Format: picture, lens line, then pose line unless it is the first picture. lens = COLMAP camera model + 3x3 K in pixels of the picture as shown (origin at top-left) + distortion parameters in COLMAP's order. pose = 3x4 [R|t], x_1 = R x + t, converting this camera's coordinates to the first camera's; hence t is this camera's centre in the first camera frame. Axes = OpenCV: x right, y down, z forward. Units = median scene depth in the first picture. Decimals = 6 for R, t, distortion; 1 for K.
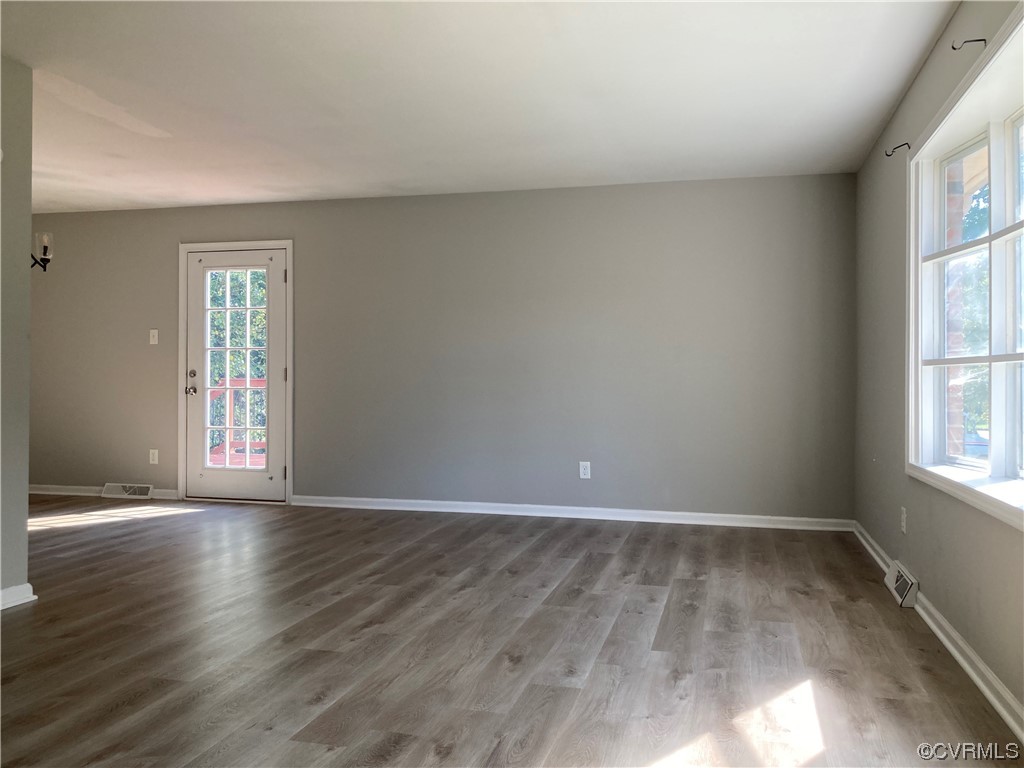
lens RADIAL K [[844.6, 0, 512.6], [0, 844.6, 382.0], [0, 0, 1]] dist [0.017581, -0.003775]
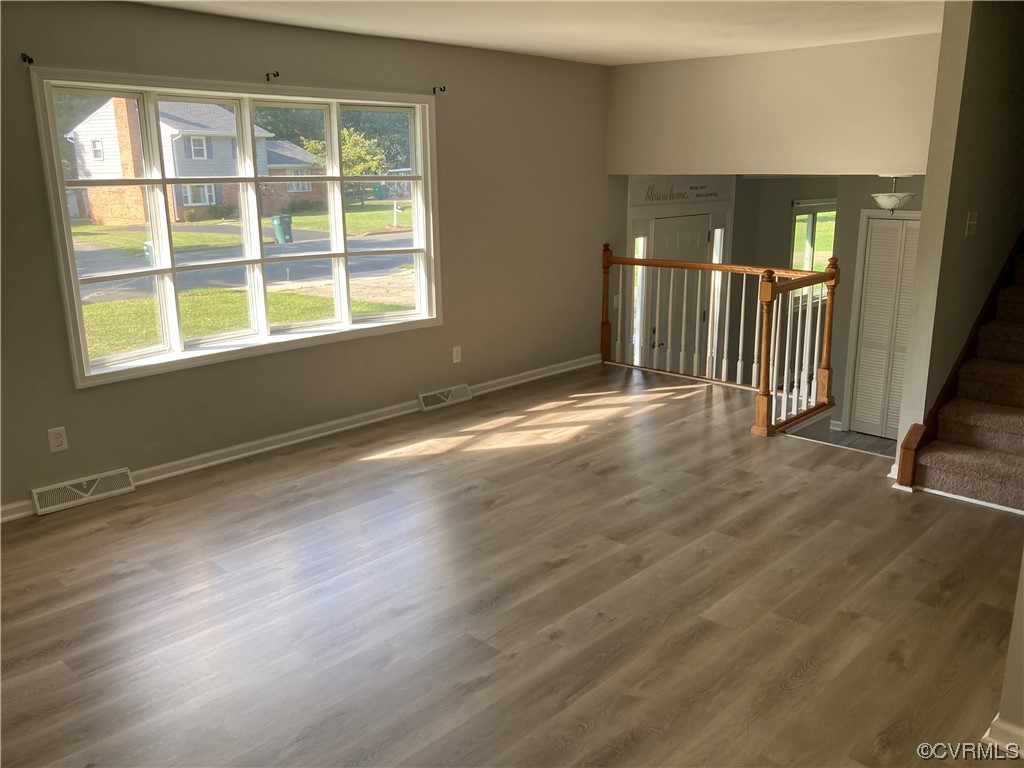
lens RADIAL K [[844.6, 0, 512.3], [0, 844.6, 382.7], [0, 0, 1]] dist [0.017581, -0.003775]
pose [[-0.875794, -0.119879, 0.467562, -0.580438], [0.000419, 0.968479, 0.249095, -0.188453], [-0.482685, 0.218352, -0.848138, 1.862724]]
